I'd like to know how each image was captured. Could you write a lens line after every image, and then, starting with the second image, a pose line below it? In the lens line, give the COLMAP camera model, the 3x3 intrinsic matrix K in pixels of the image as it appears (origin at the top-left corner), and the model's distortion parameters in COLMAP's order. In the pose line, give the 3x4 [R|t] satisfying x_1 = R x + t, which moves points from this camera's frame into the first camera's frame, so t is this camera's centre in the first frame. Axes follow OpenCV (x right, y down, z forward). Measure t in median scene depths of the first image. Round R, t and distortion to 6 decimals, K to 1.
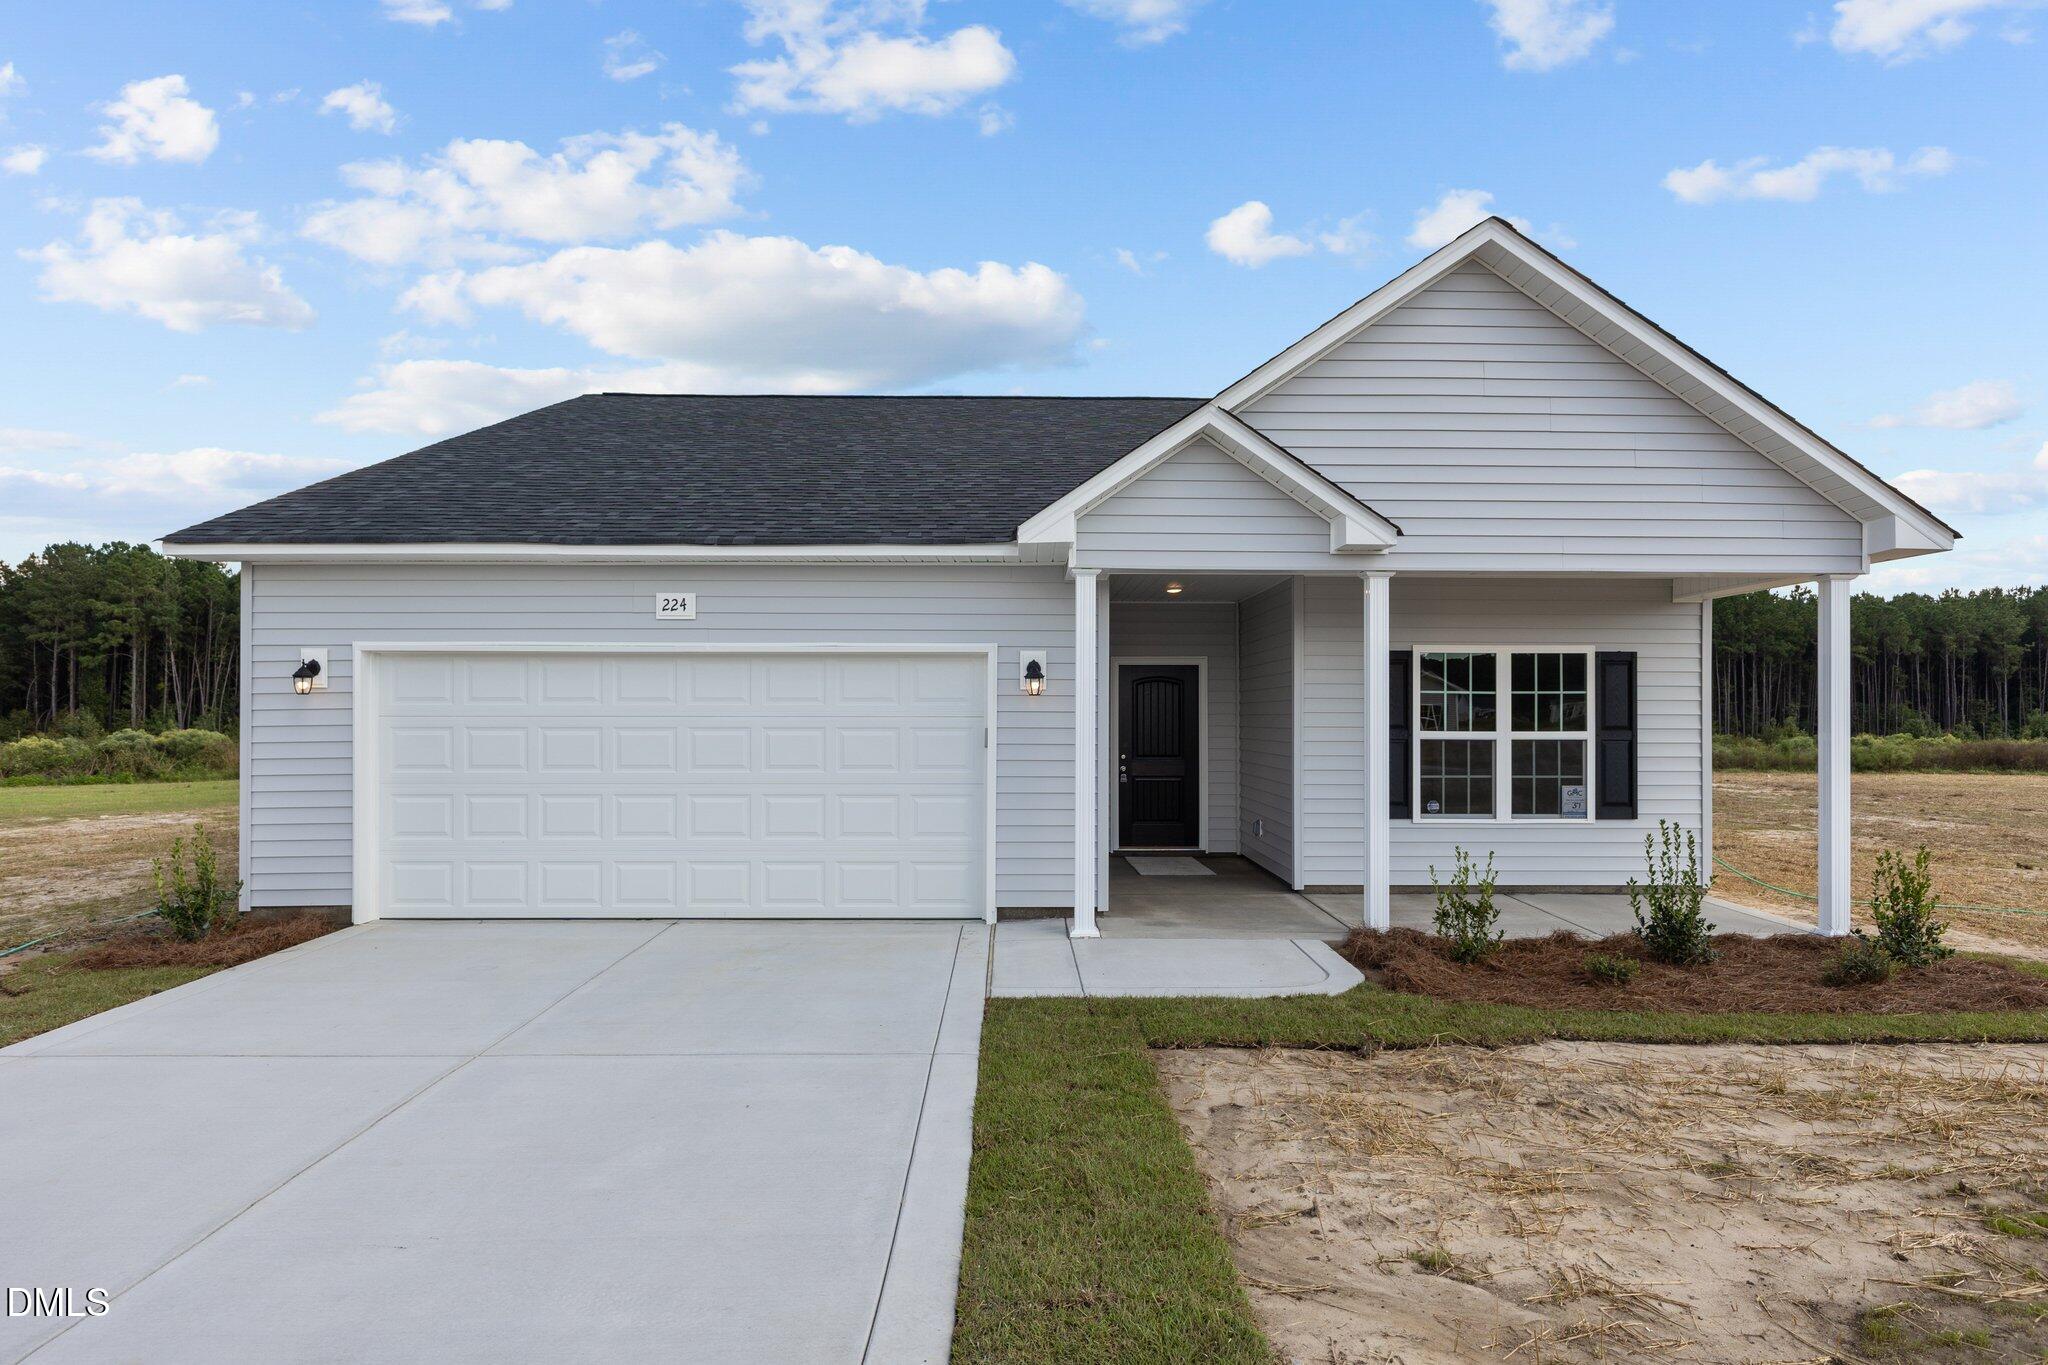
lens RADIAL K [[1123.9, 0, 1026.0], [0, 1123.9, 710.3], [0, 0, 1]] dist [-0.018498, -0.000984]
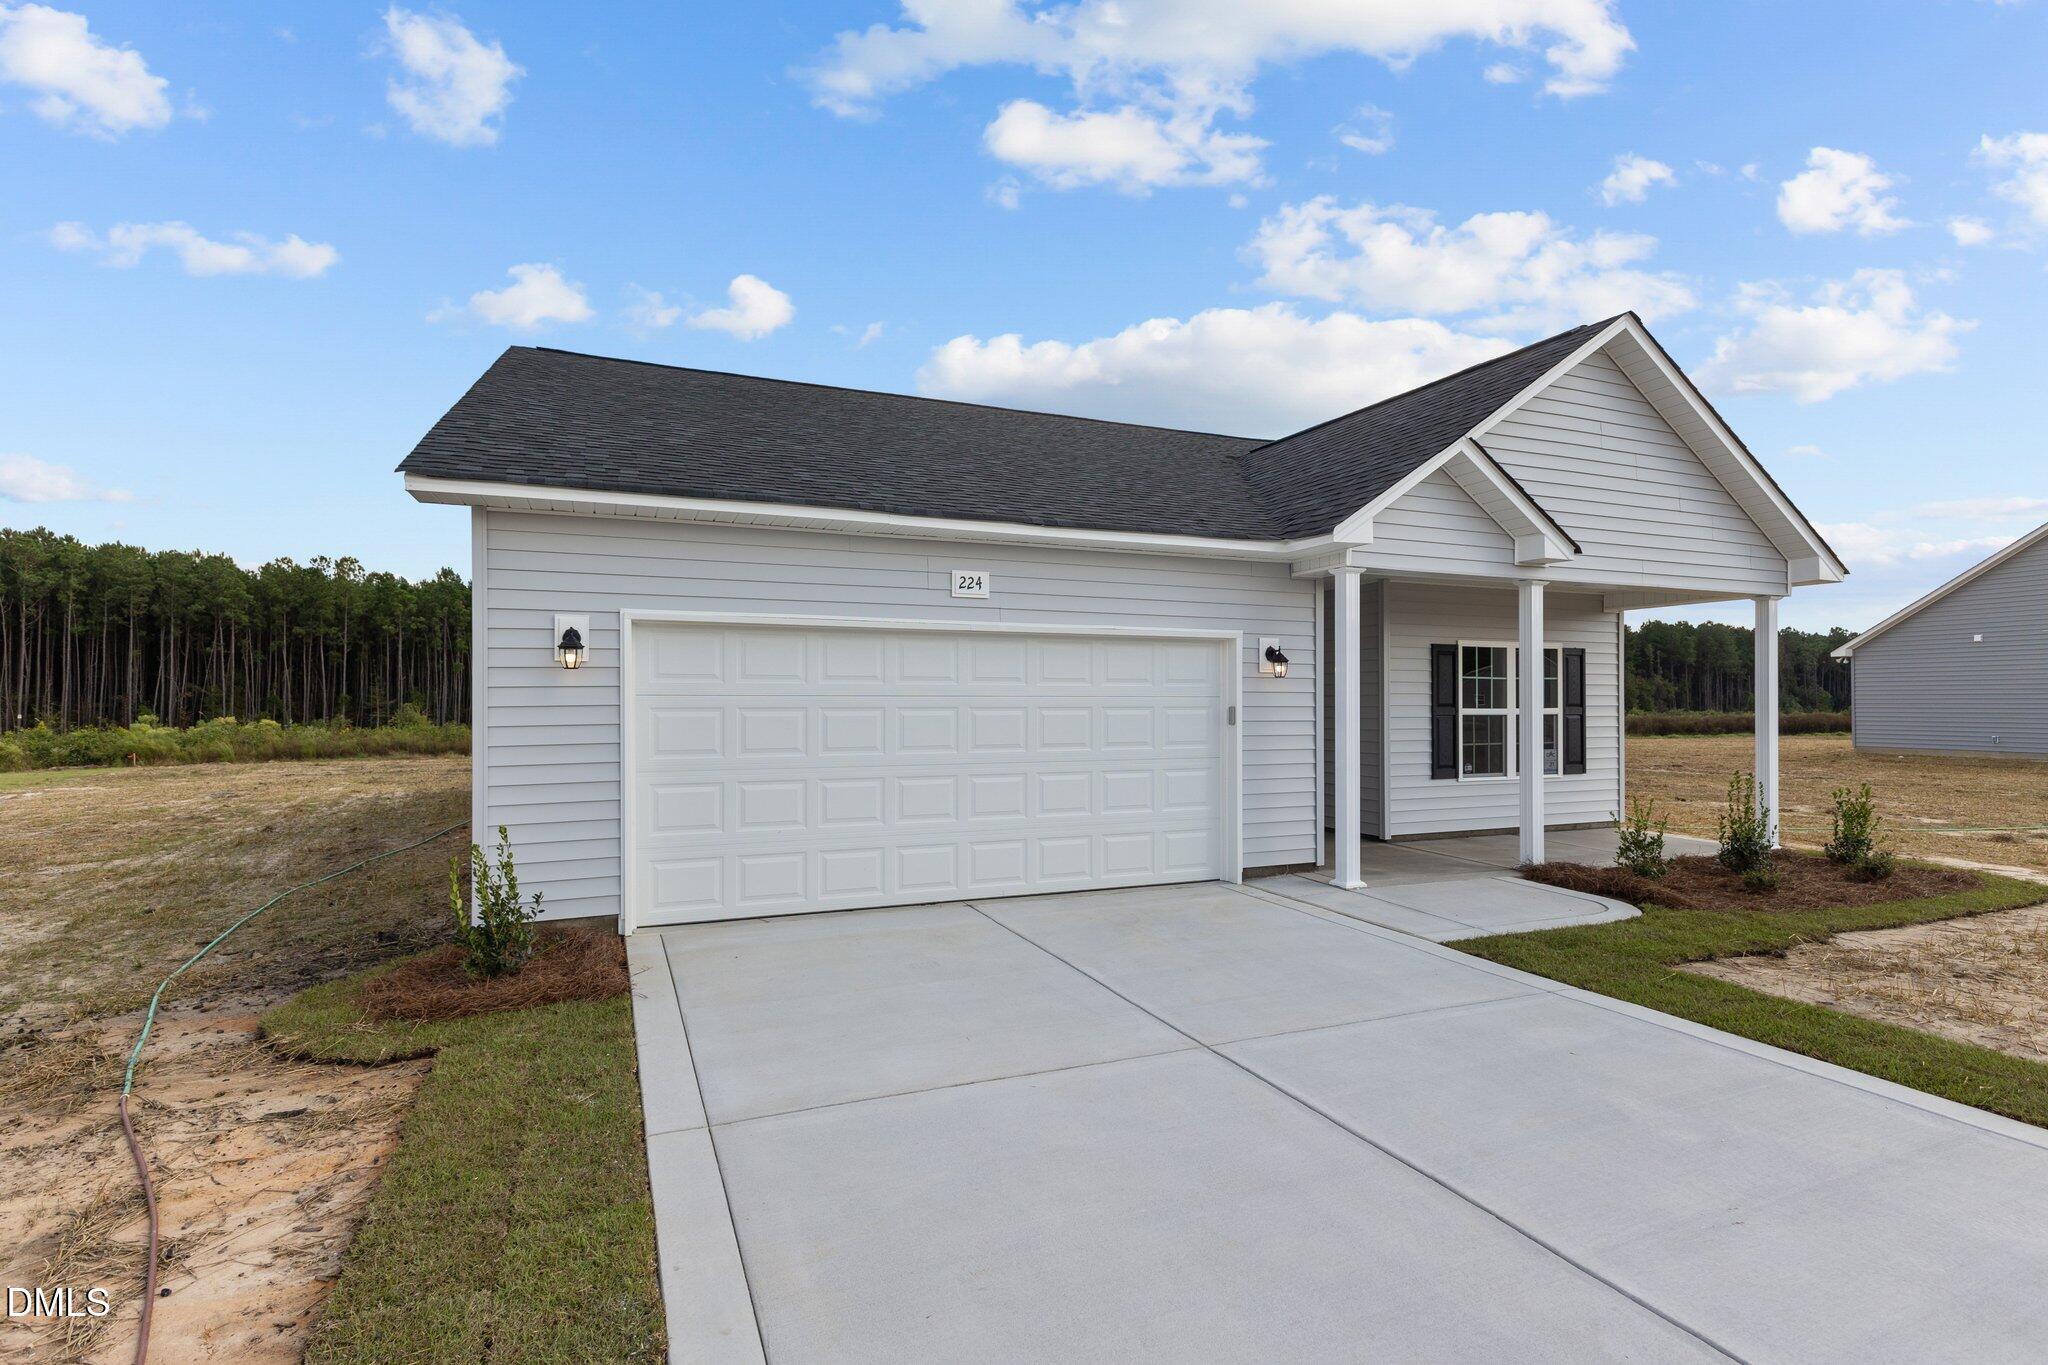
lens RADIAL K [[1007.4, 0, 1023.1], [0, 1007.4, 686.0], [0, 0, 1]] dist [0.000569, 0.000597]
pose [[0.928199, 0.004422, 0.372057, -0.590198], [-0.001769, 0.999971, -0.007471, 0.003364], [-0.372079, 0.006277, 0.928180, 0.155628]]
